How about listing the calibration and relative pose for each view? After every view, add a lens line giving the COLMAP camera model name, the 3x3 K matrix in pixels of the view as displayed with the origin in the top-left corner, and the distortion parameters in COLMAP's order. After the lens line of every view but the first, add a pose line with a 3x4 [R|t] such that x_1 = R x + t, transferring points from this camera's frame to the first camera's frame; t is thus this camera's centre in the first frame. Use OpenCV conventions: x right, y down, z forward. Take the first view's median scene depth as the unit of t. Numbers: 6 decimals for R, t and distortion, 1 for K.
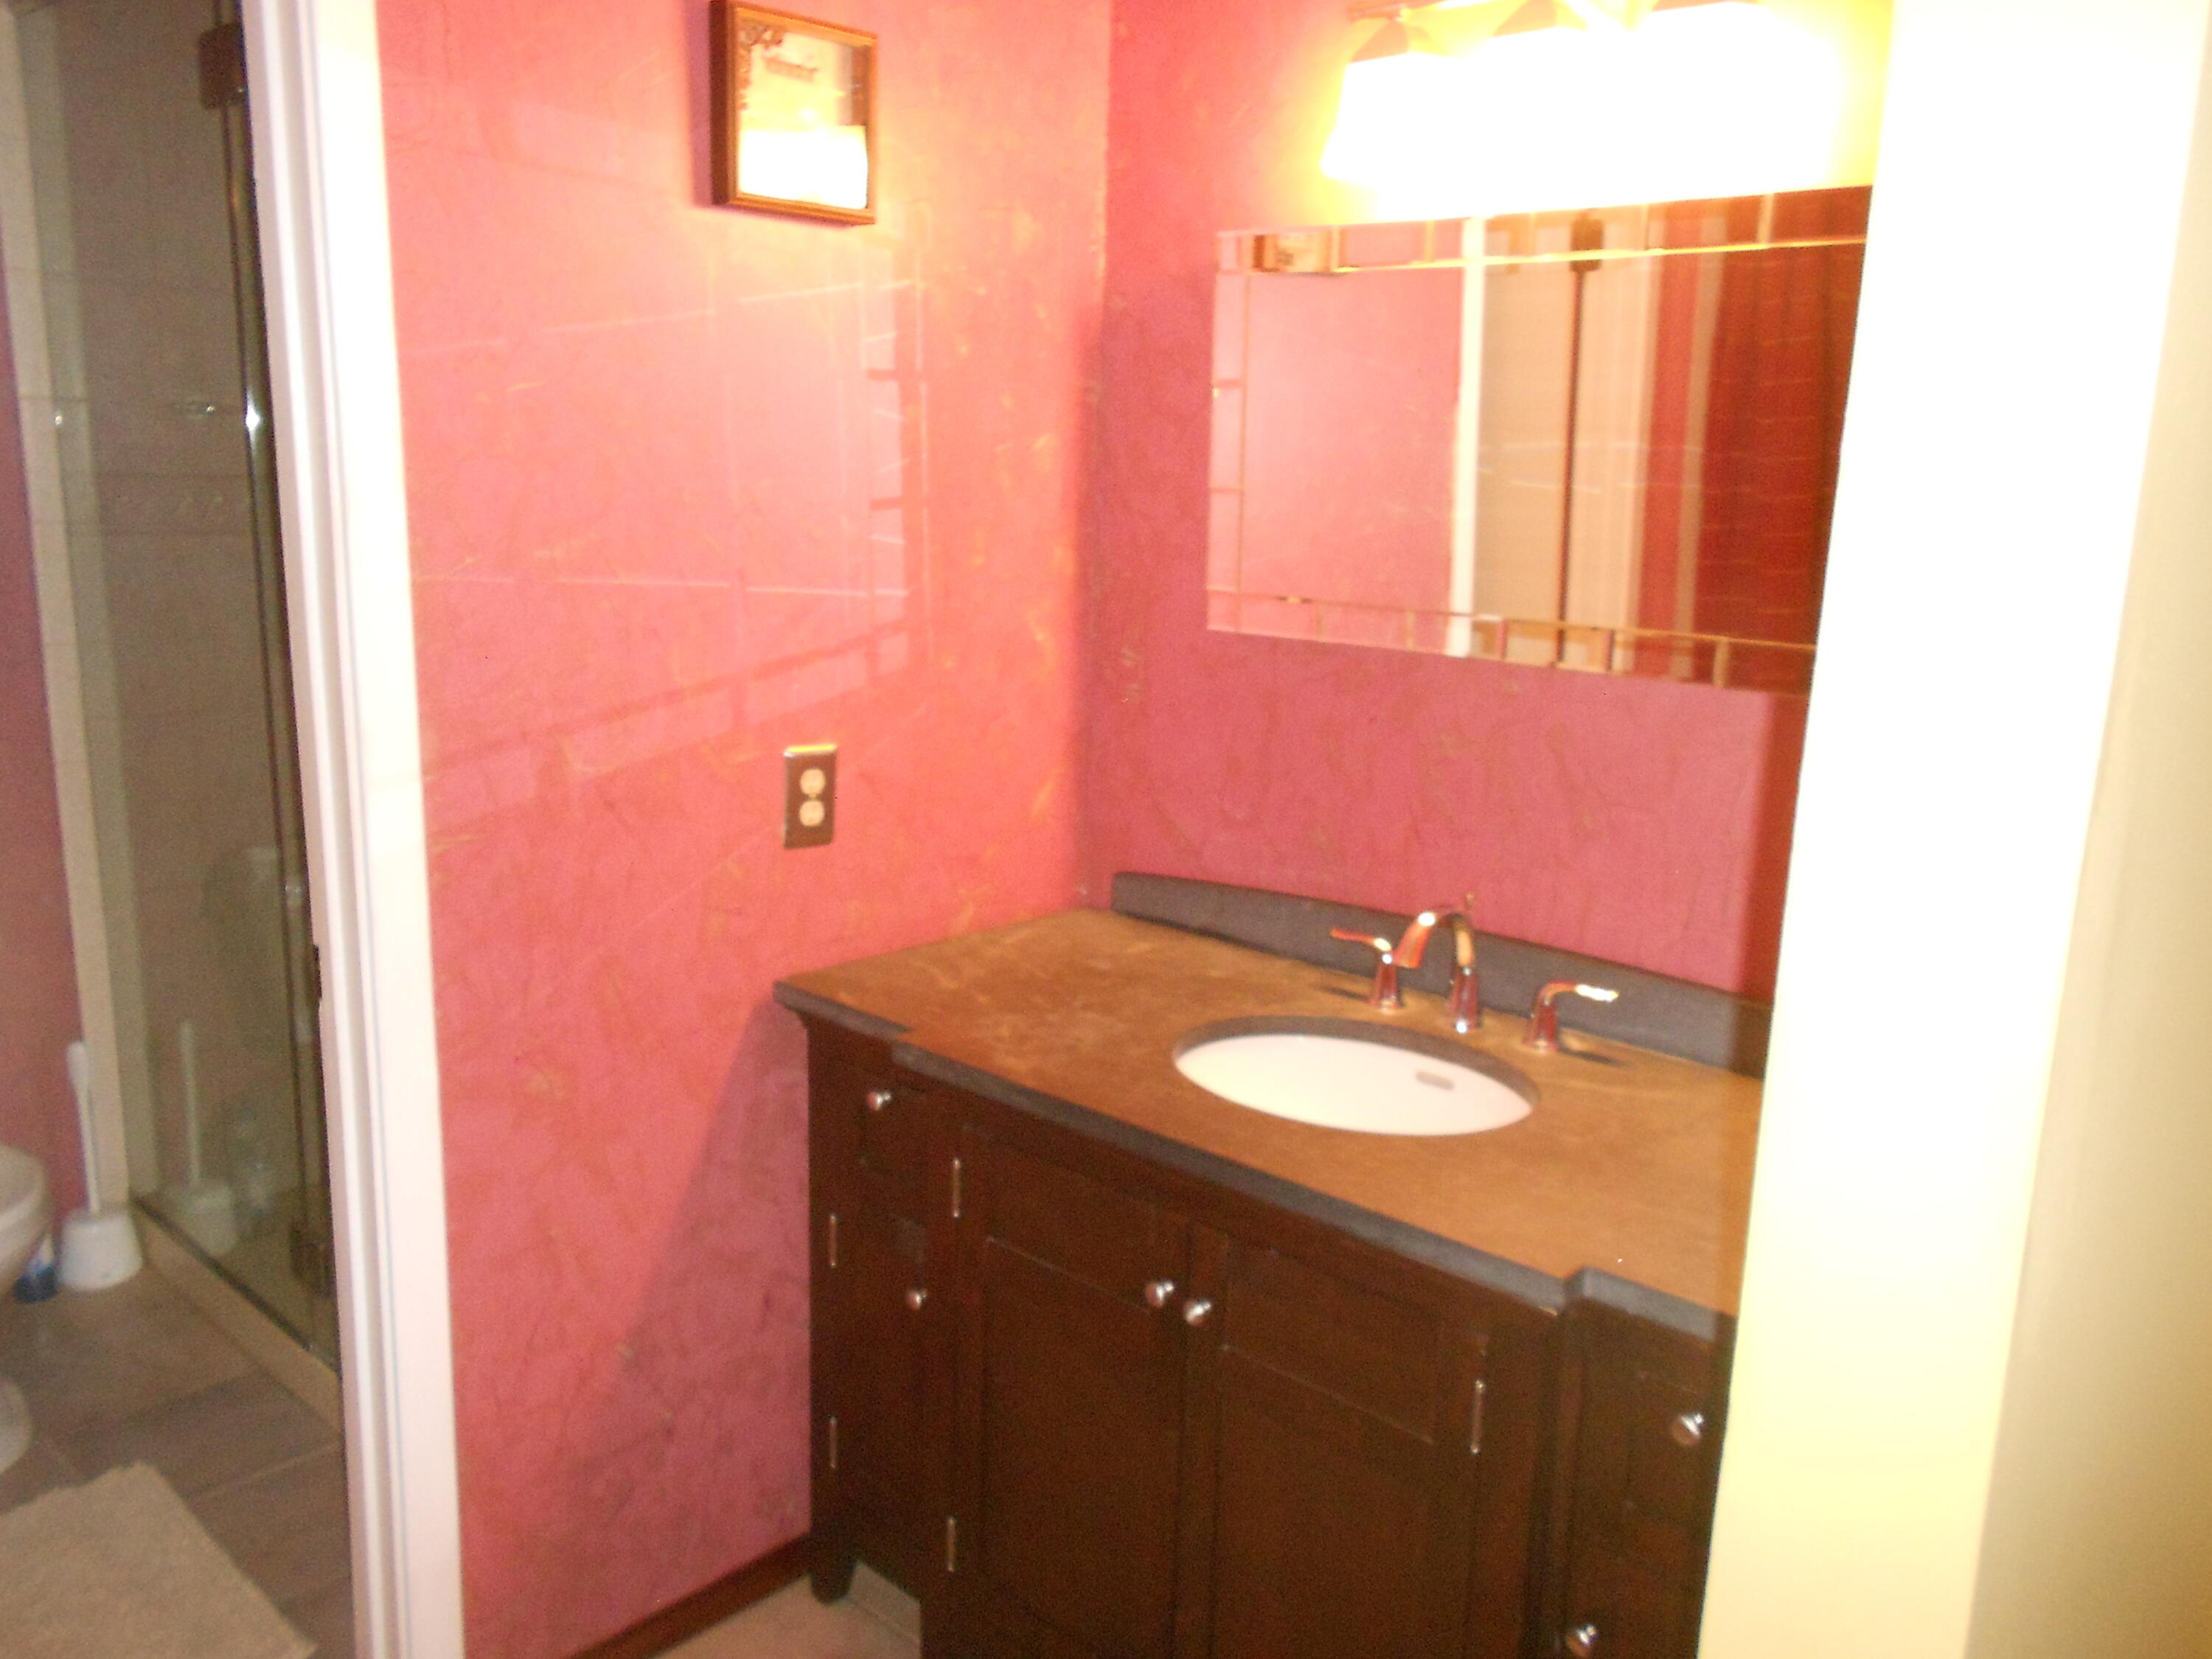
lens RADIAL K [[1717.3, 0, 1110.2], [0, 1717.3, 836.4], [0, 0, 1]] dist [0.014215, -0.064149]
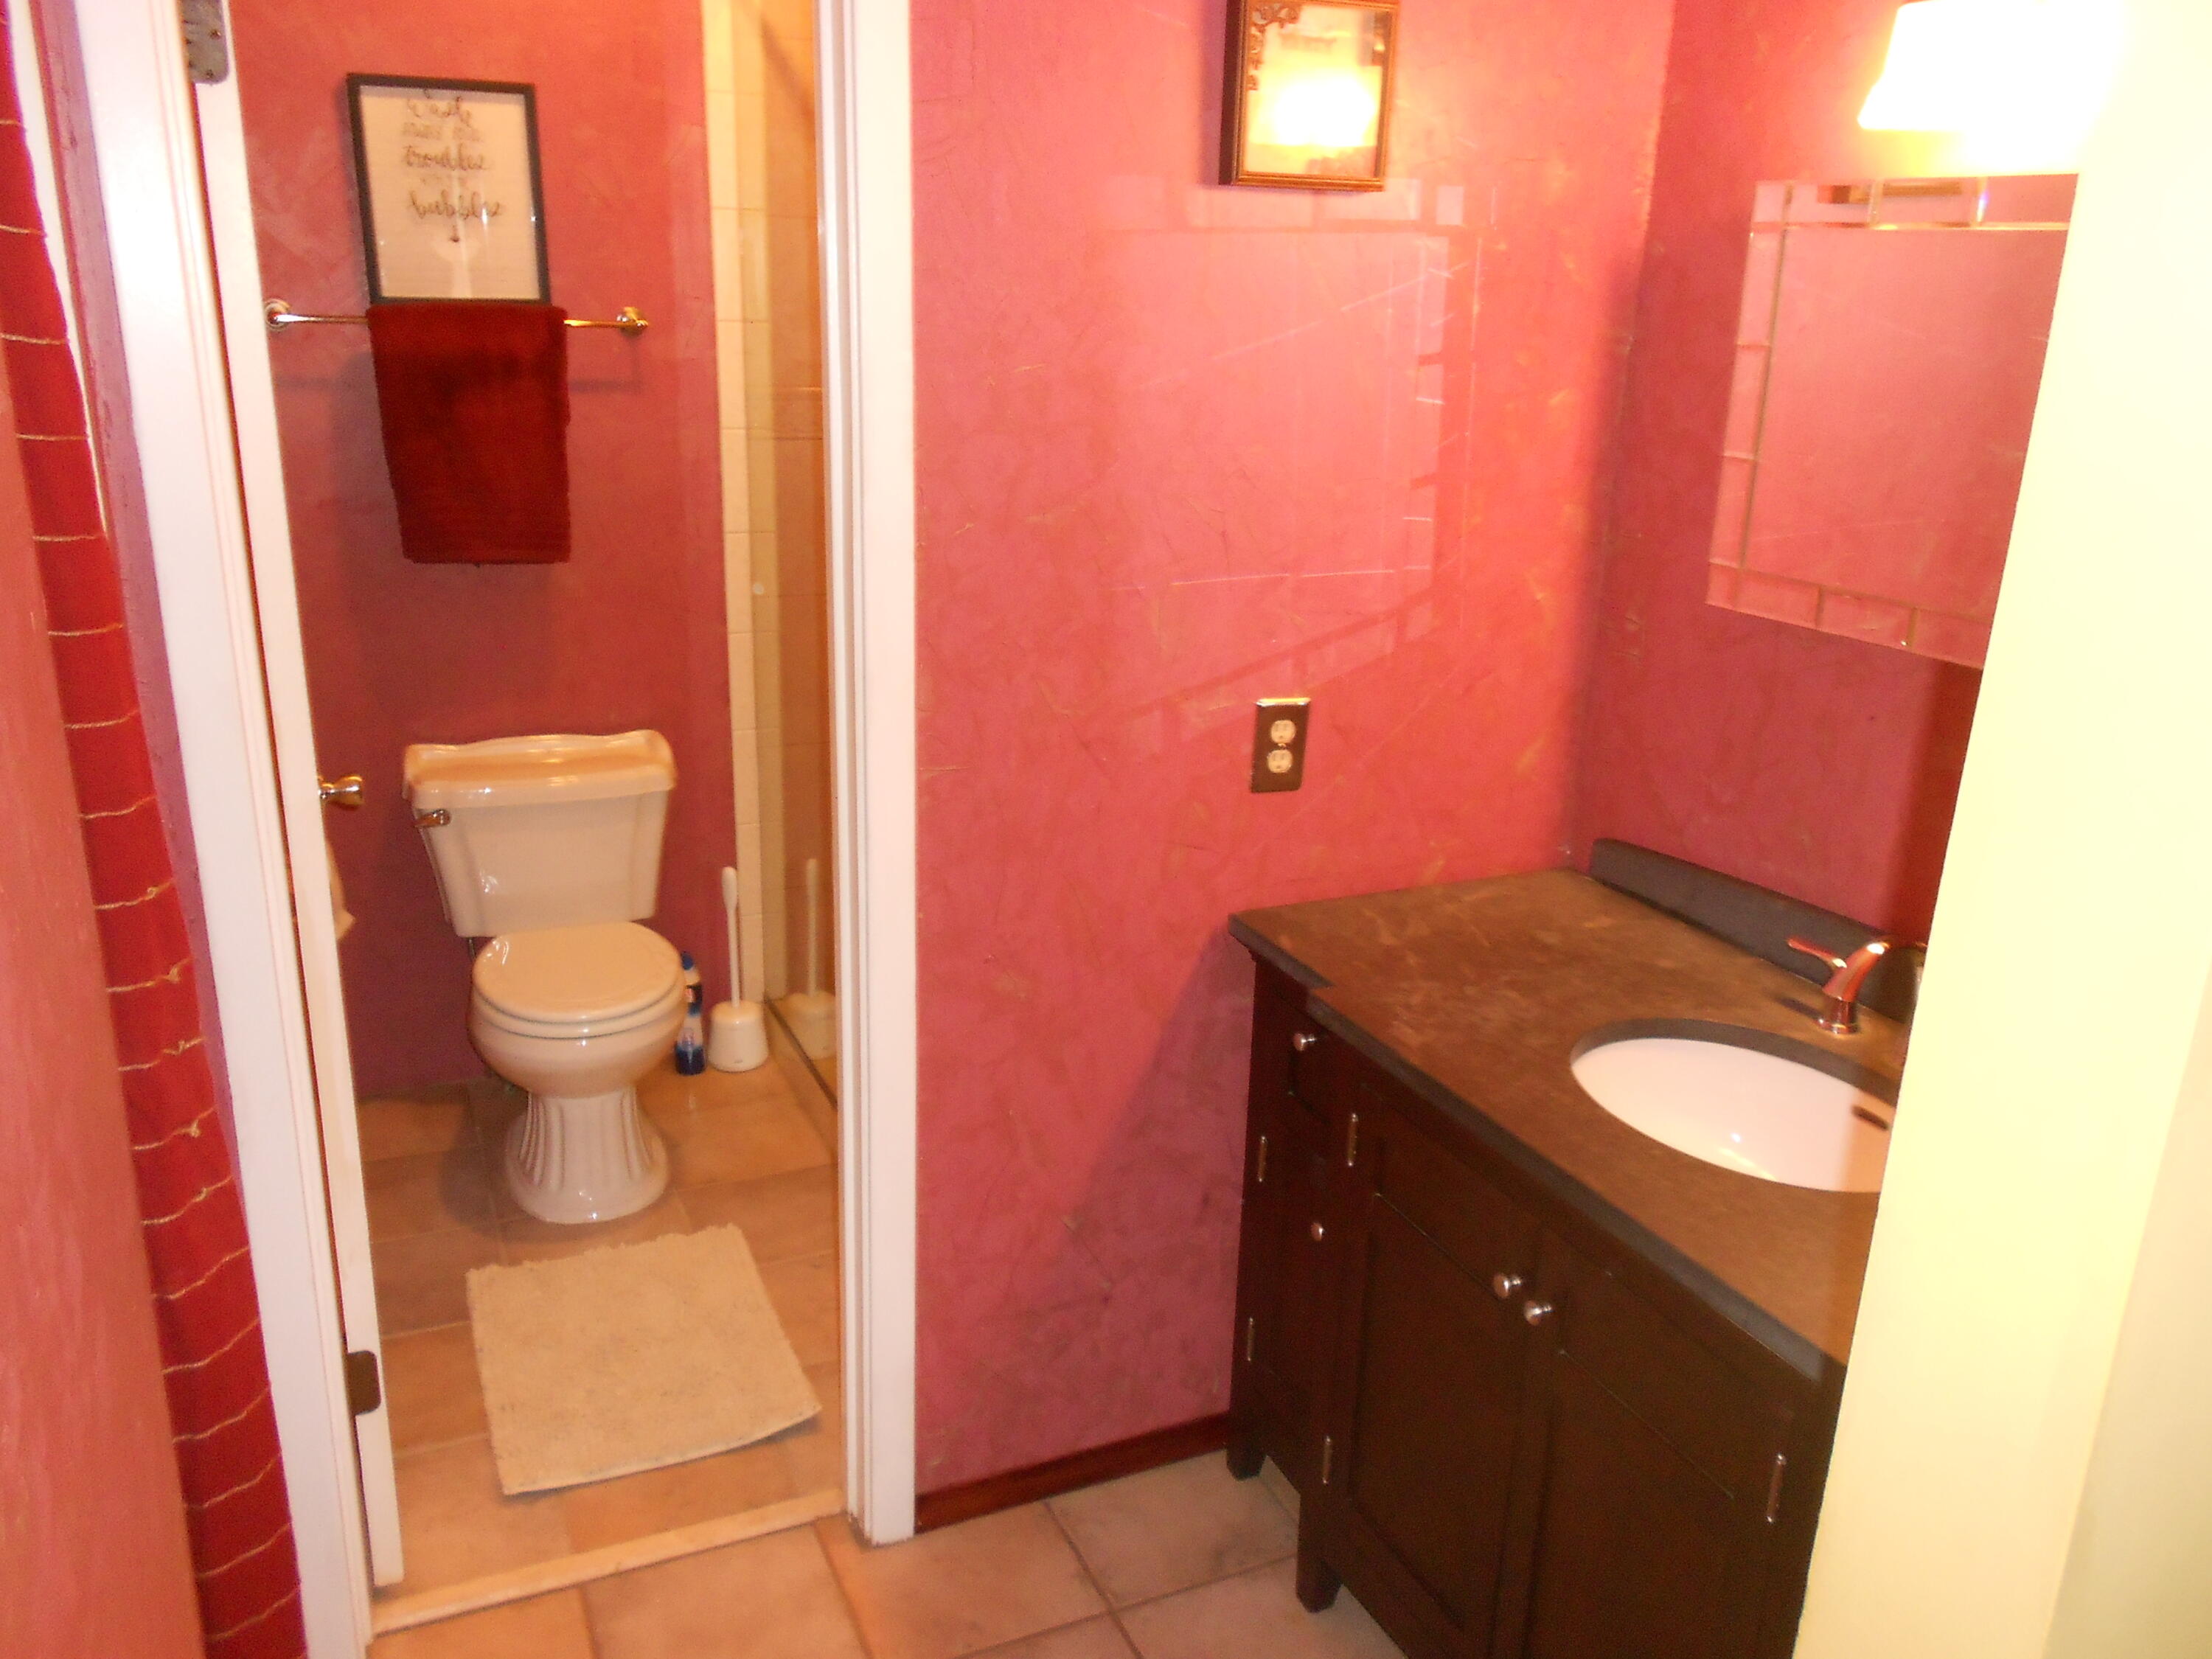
lens RADIAL K [[1710.8, 0, 1100.6], [0, 1710.8, 825.1], [0, 0, 1]] dist [0.032545, -0.069101]
pose [[0.920674, 0.110269, -0.374432, 0.123864], [-0.080113, 0.992227, 0.095222, -0.066019], [0.382021, -0.057671, 0.922352, -0.016149]]
